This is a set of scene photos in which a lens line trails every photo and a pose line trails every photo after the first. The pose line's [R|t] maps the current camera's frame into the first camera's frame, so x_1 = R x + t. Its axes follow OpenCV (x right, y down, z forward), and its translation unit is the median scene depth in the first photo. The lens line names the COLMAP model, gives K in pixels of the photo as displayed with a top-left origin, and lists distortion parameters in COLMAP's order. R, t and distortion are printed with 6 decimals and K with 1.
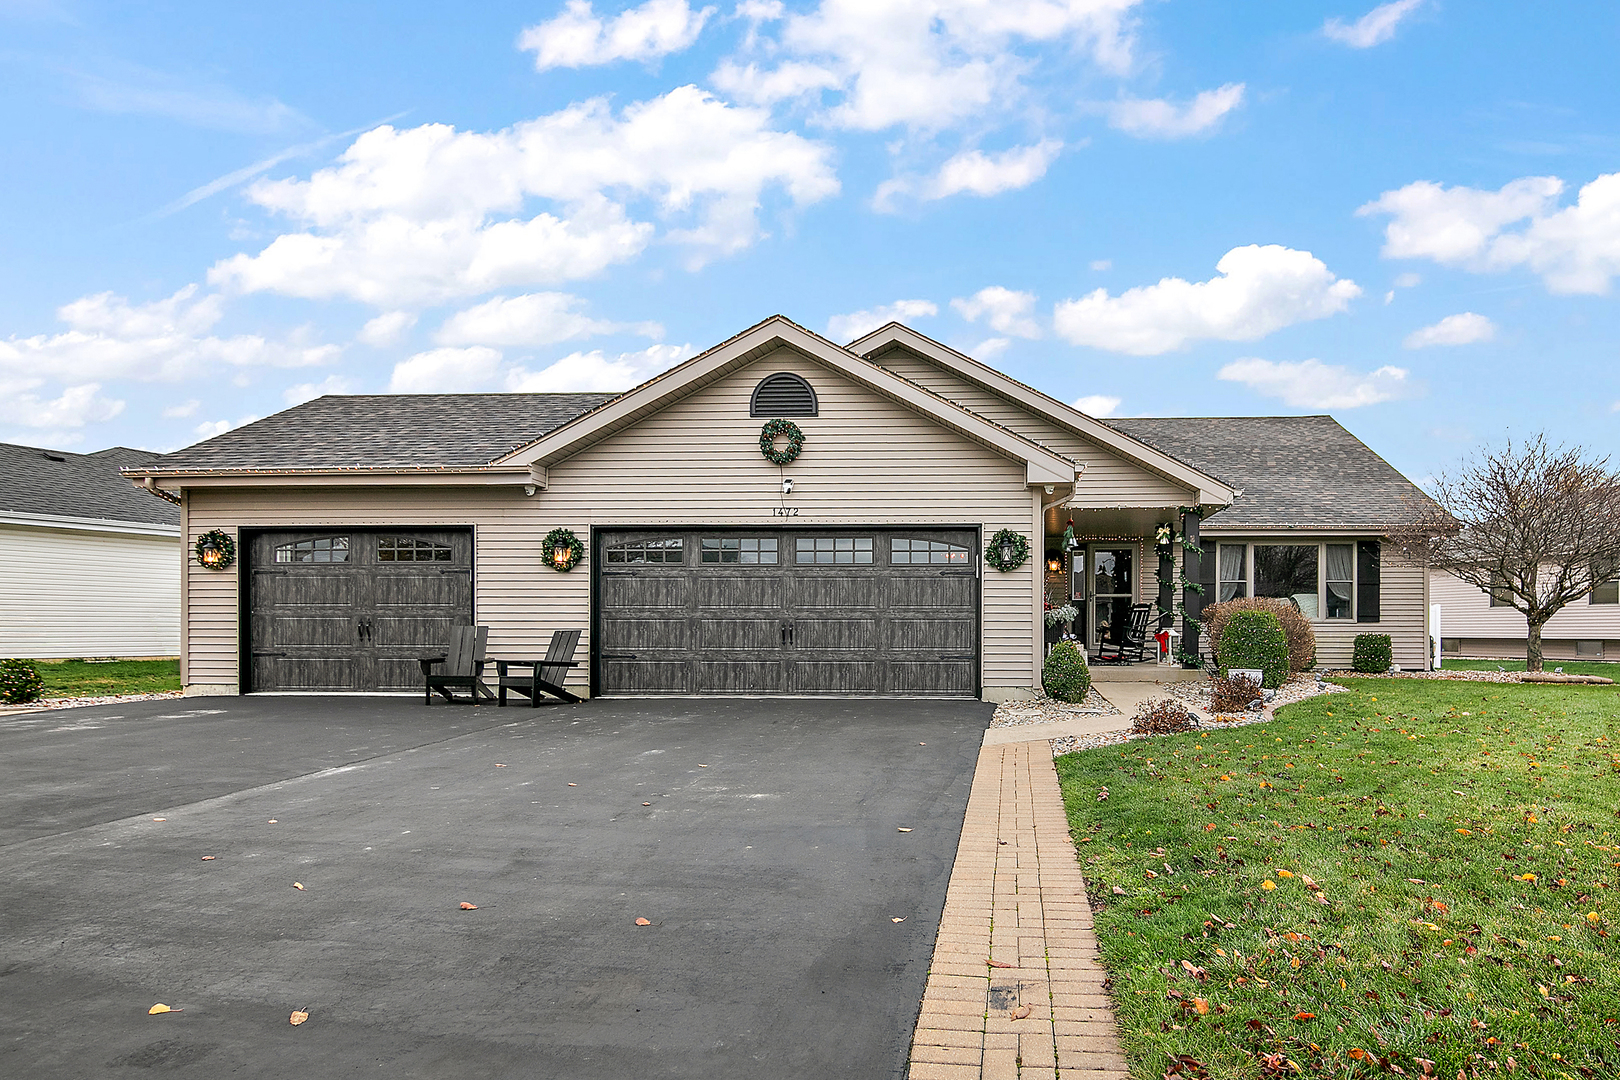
lens RADIAL K [[729.8, 0, 810.3], [0, 729.8, 556.2], [0, 0, 1]] dist [-0.001321, 0.000343]
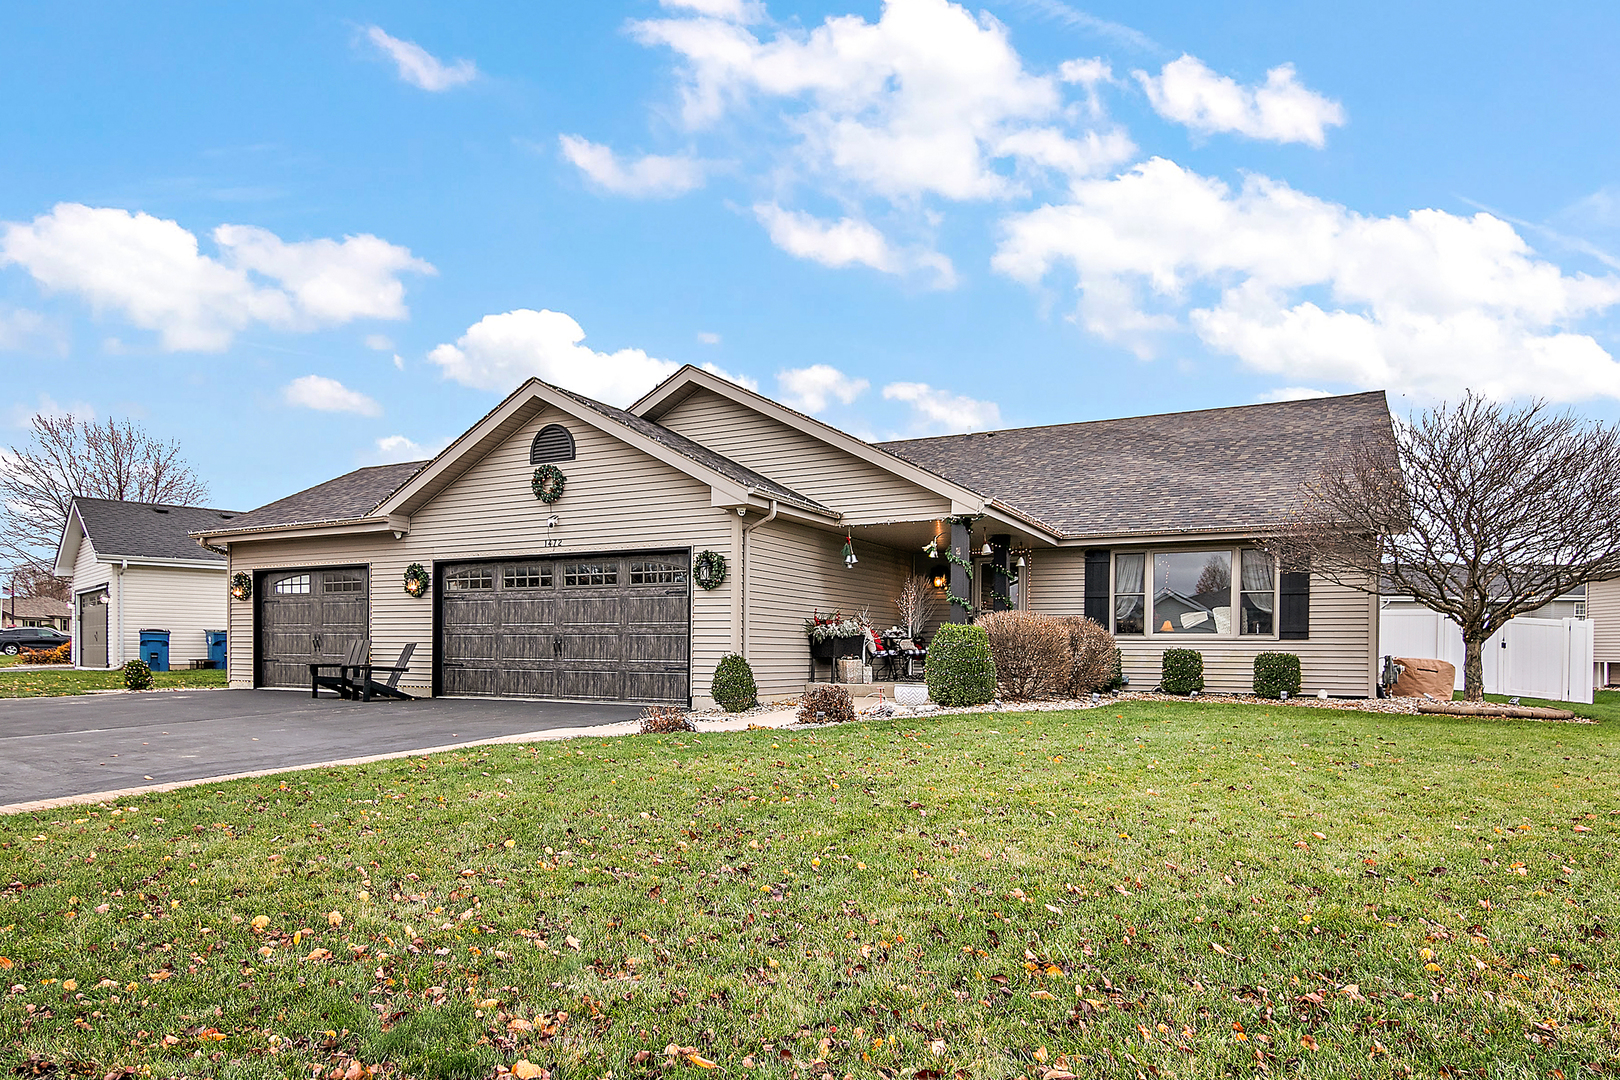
lens RADIAL K [[729.8, 0, 792.0], [0, 729.8, 581.1], [0, 0, 1]] dist [-0.001321, 0.000343]
pose [[0.941237, -0.025080, -0.336815, 0.739050], [0.029032, 0.999556, 0.006703, 0.003624], [0.336497, -0.016088, 0.941547, 0.023798]]
